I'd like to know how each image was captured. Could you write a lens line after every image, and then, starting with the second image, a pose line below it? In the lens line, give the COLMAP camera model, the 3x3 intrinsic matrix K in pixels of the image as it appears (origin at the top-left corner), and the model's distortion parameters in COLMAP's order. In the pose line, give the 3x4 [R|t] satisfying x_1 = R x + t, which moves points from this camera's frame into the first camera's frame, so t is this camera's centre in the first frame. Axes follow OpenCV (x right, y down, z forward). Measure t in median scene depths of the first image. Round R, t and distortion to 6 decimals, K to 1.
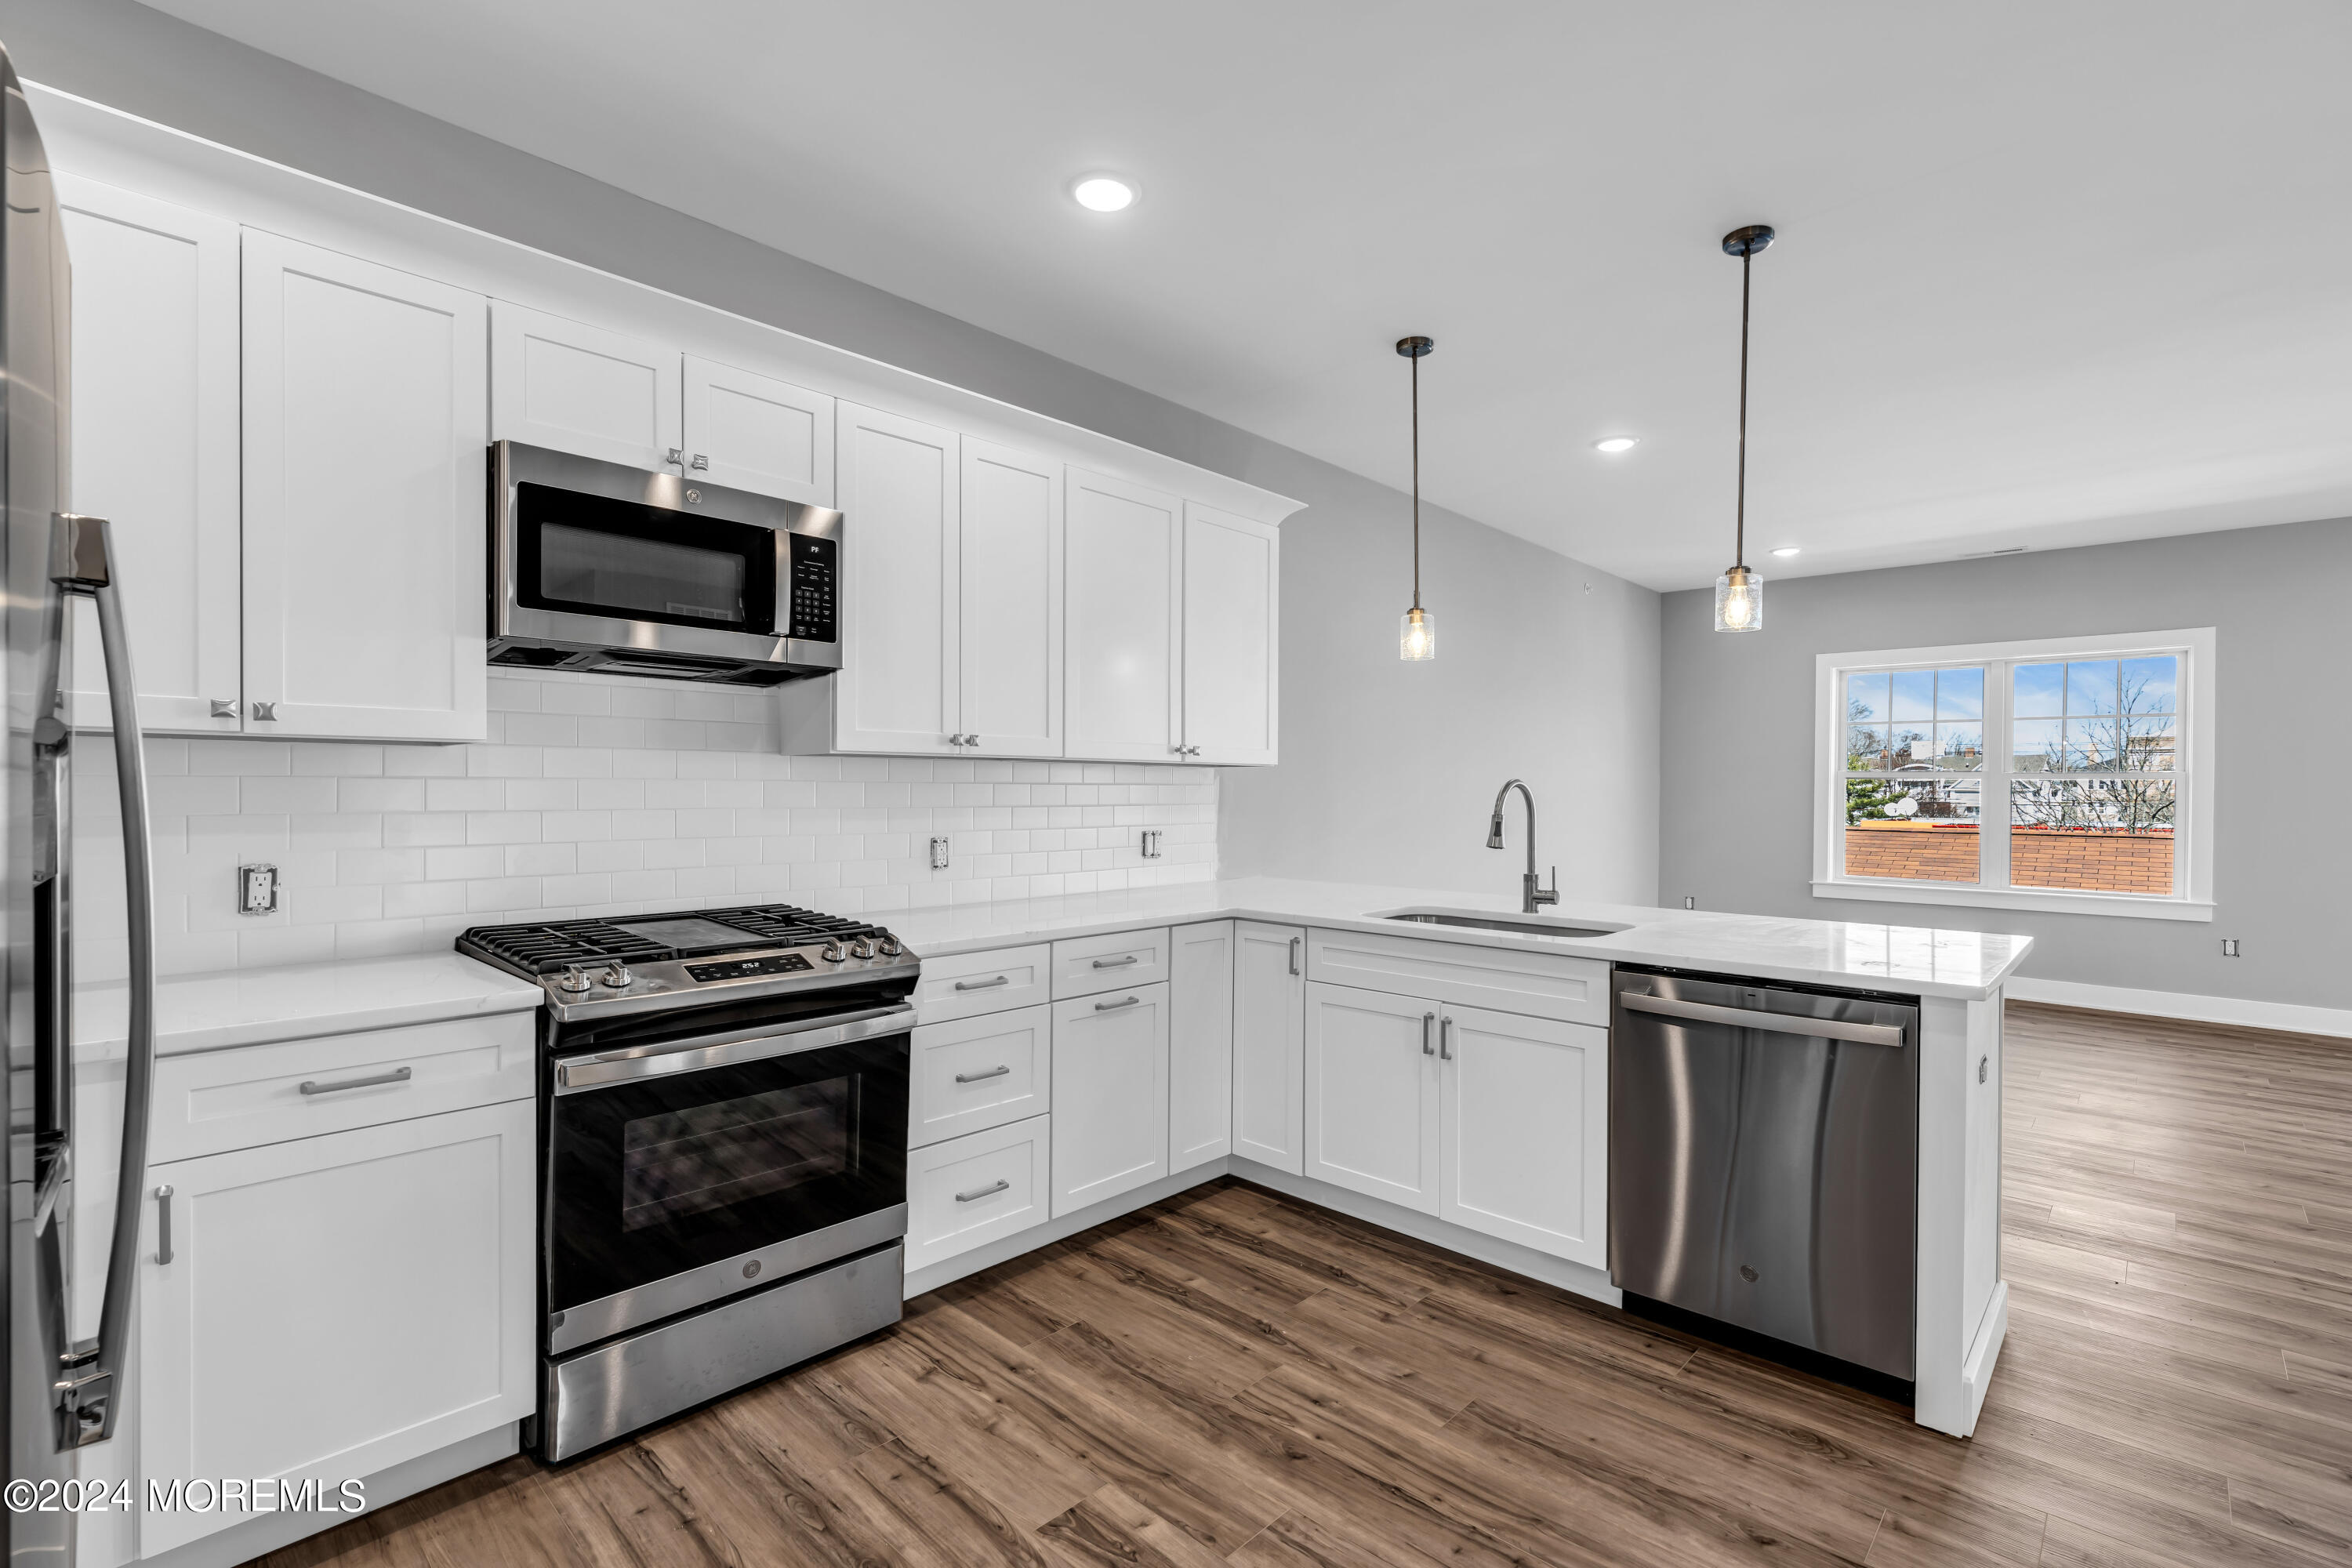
lens RADIAL K [[1052.2, 0, 1176.3], [0, 1052.2, 795.5], [0, 0, 1]] dist [-0.011953, 0.003996]
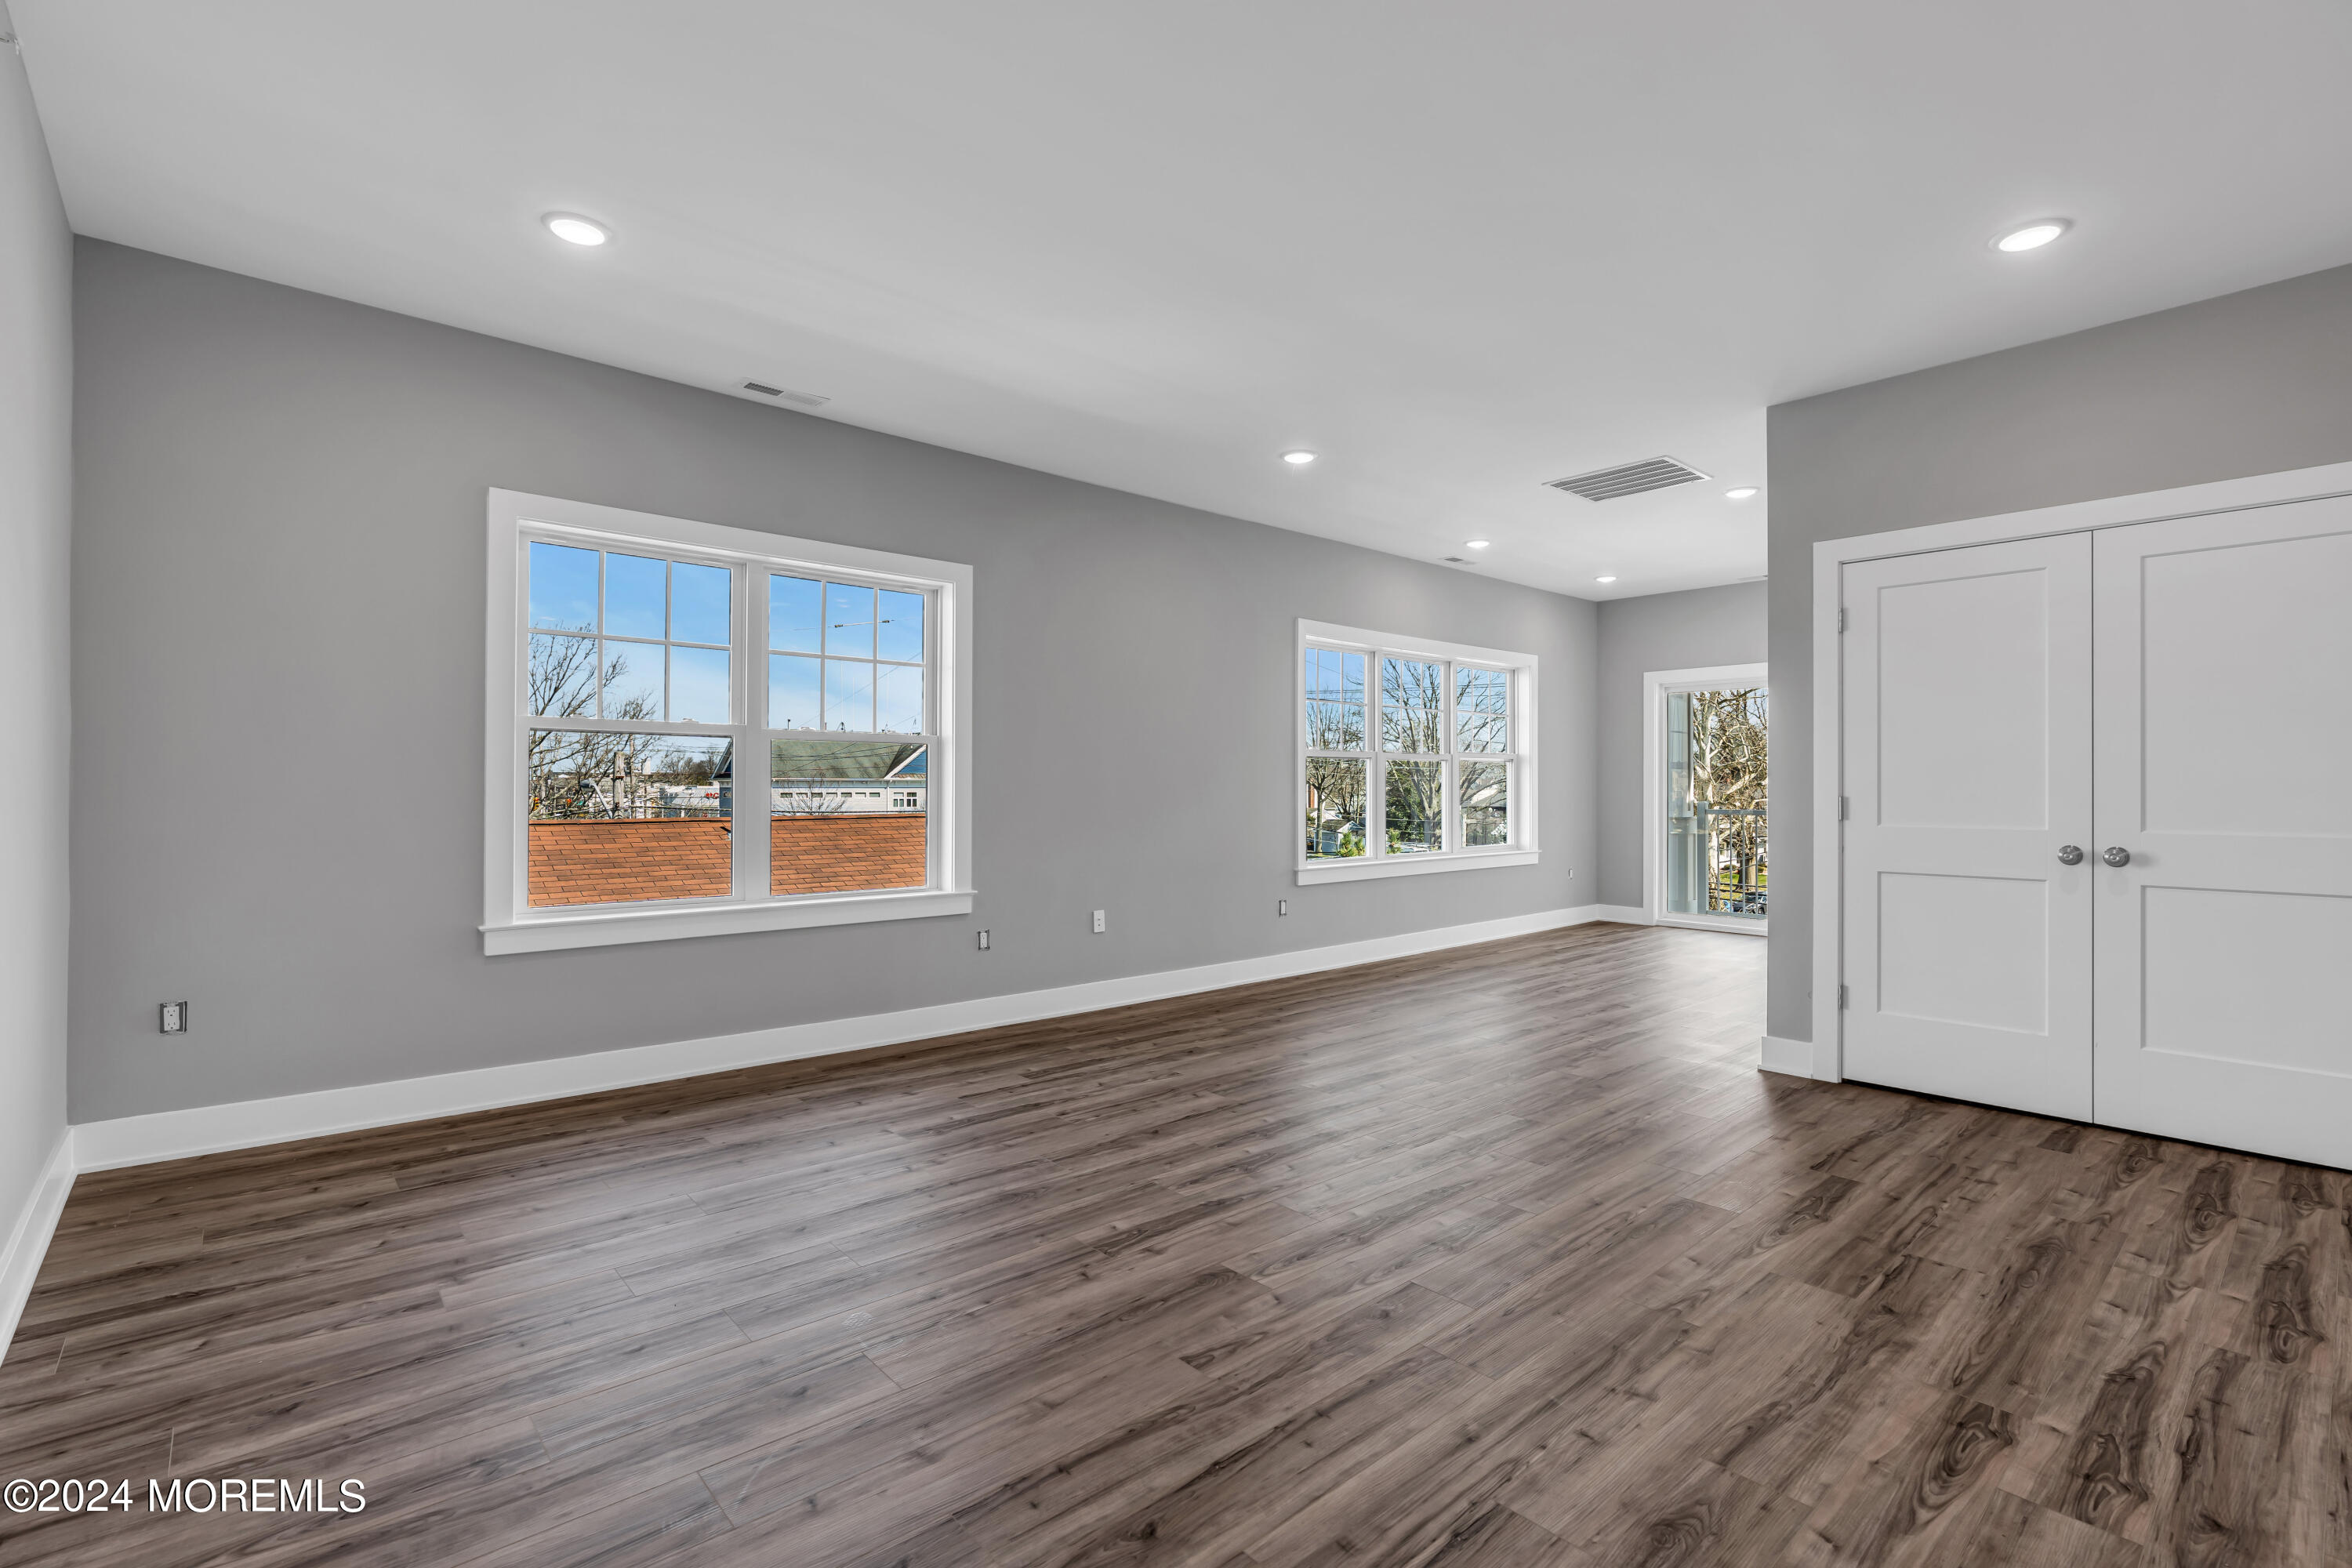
lens RADIAL K [[1058.8, 0, 1173.7], [0, 1058.8, 797.6], [0, 0, 1]] dist [-0.010565, 0.003260]
pose [[0.088072, -0.014451, 0.996009, 0.328785], [0.006944, 0.999879, 0.013893, 0.035332], [-0.996090, 0.005692, 0.088162, 1.663407]]
